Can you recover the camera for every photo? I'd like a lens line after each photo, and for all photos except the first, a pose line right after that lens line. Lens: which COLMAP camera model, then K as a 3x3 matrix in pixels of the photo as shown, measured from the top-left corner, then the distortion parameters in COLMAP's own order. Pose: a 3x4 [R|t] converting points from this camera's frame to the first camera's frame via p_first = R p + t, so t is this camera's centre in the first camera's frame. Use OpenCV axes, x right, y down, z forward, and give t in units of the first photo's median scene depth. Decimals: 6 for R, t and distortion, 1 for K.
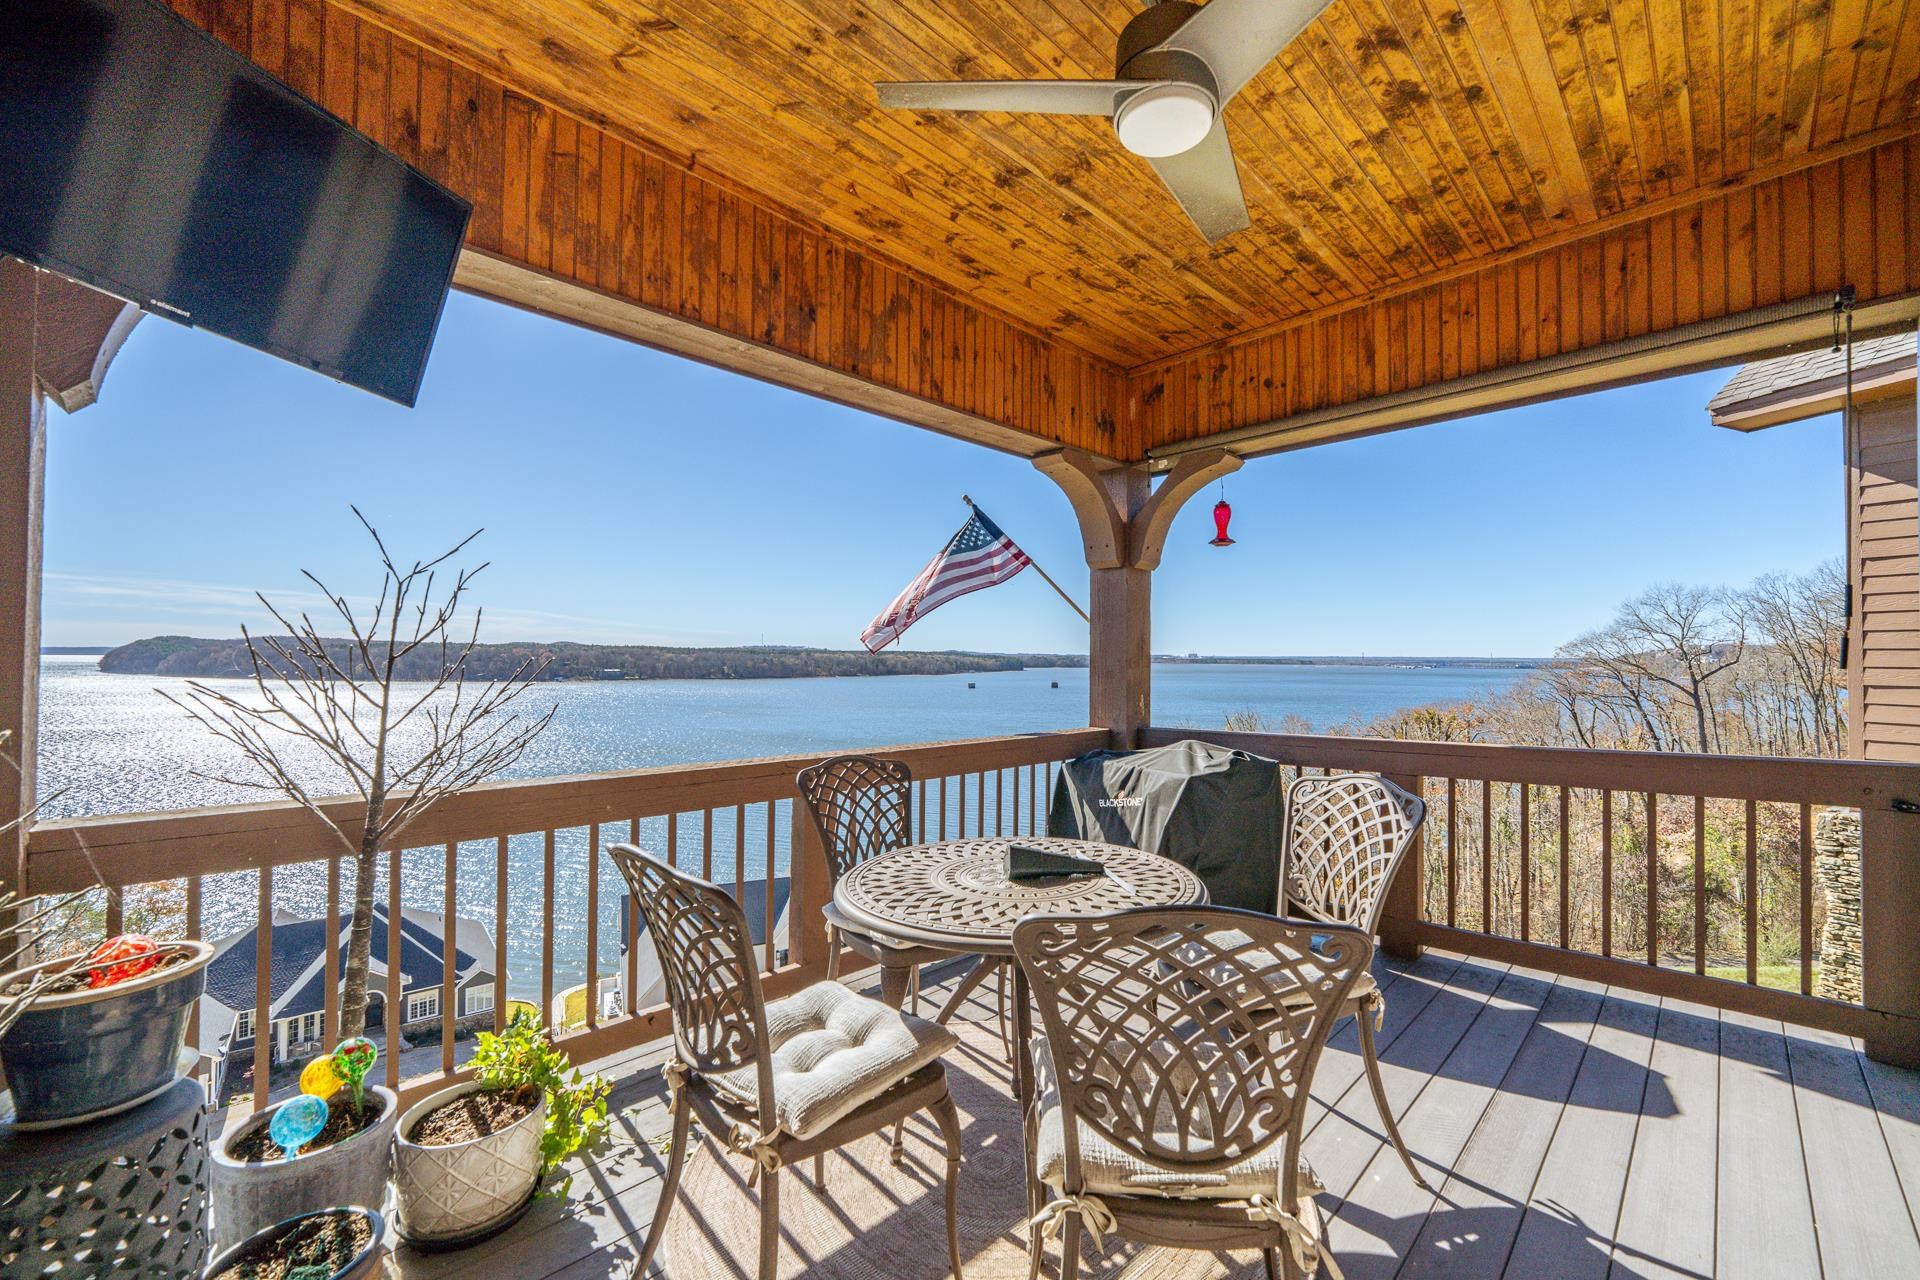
lens RADIAL K [[772.8, 0, 956.0], [0, 772.8, 644.3], [0, 0, 1]] dist [-0.000174, 0.000042]
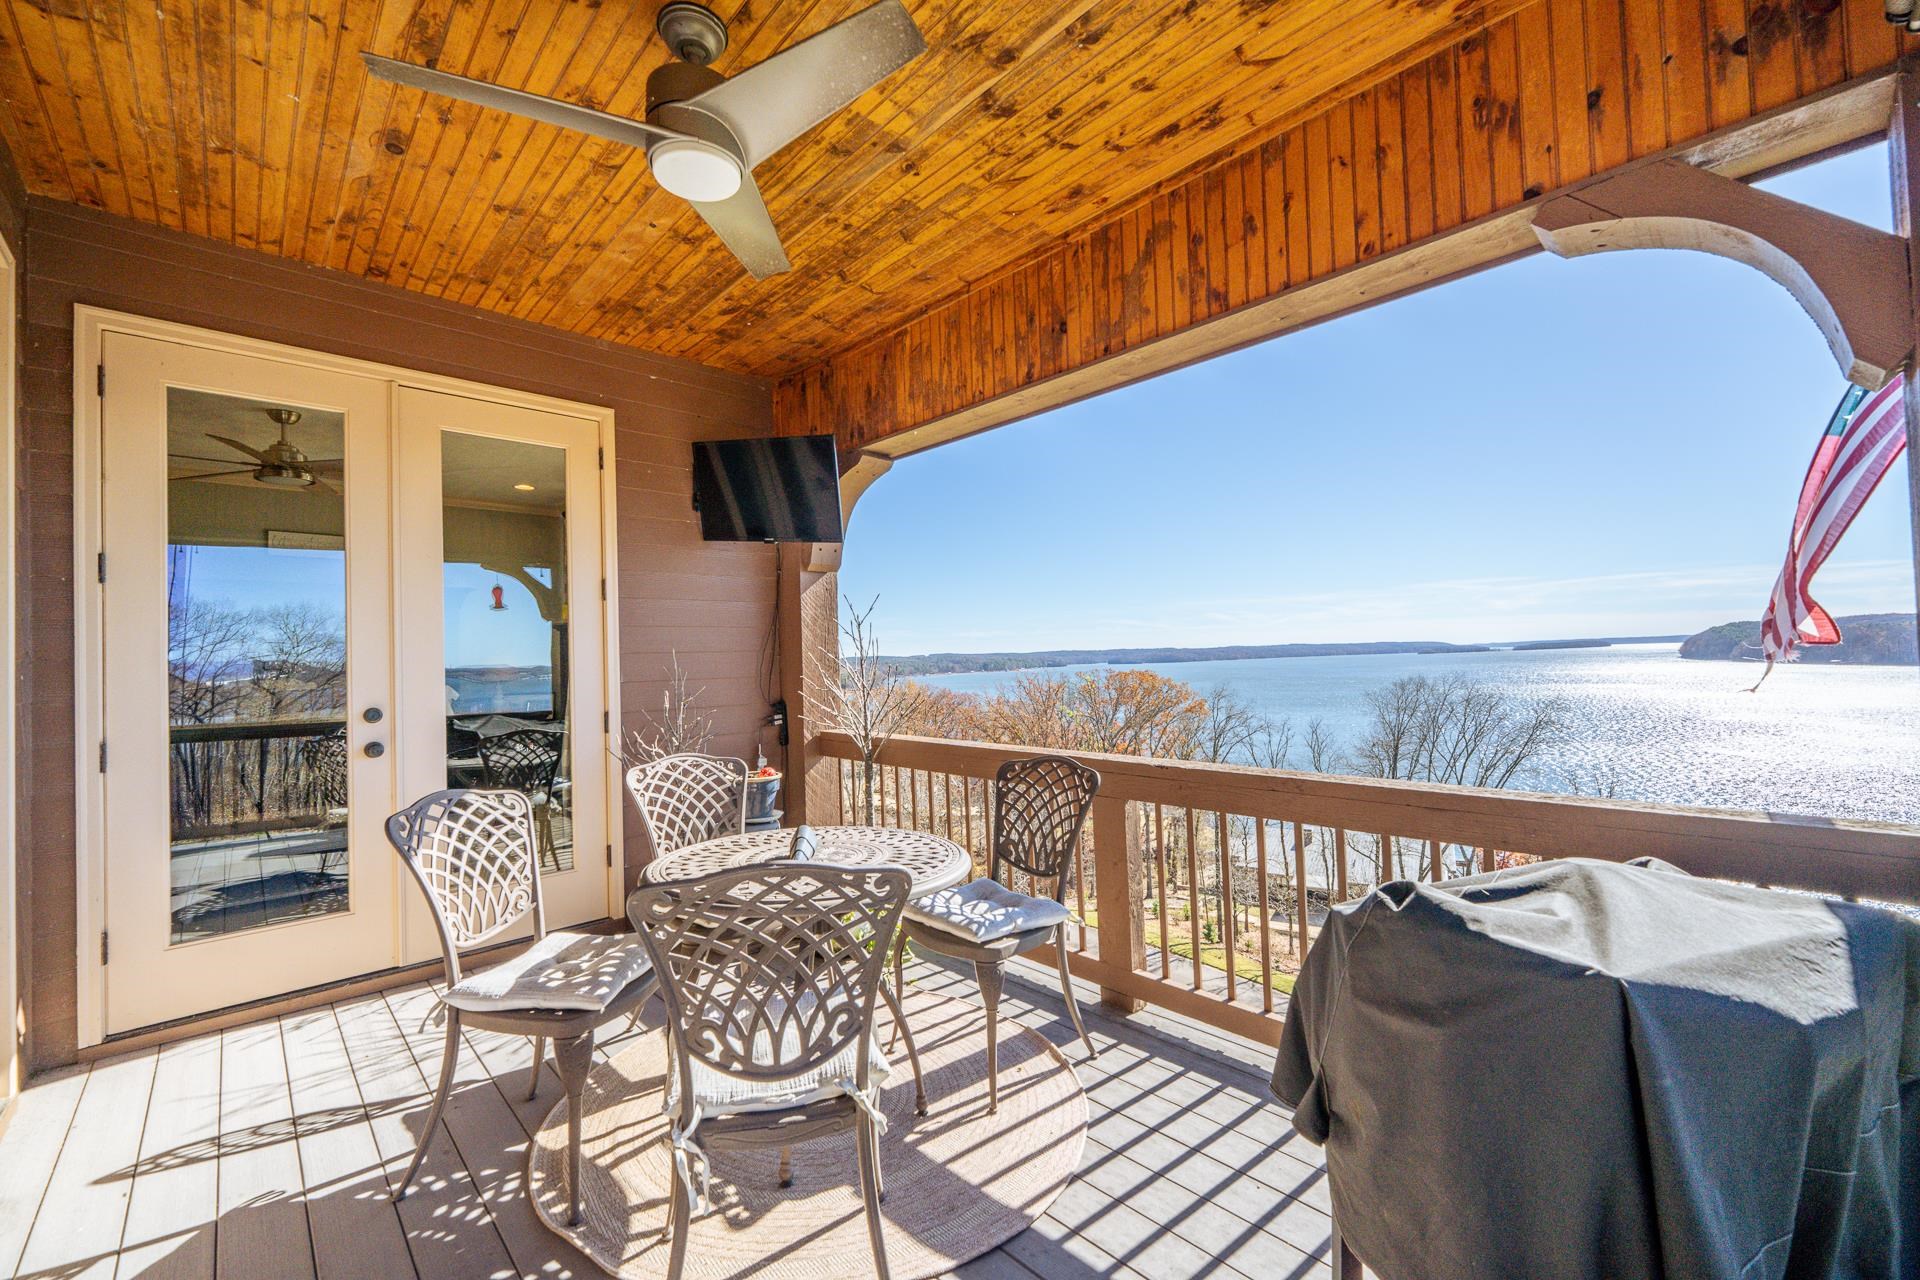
lens RADIAL K [[772.8, 0, 956.0], [0, 772.8, 644.3], [0, 0, 1]] dist [-0.000174, 0.000042]
pose [[-0.025606, -0.029175, -0.999246, 0.809303], [0.047941, 0.998388, -0.030379, 0.020291], [0.998522, -0.048683, -0.024166, 0.830289]]
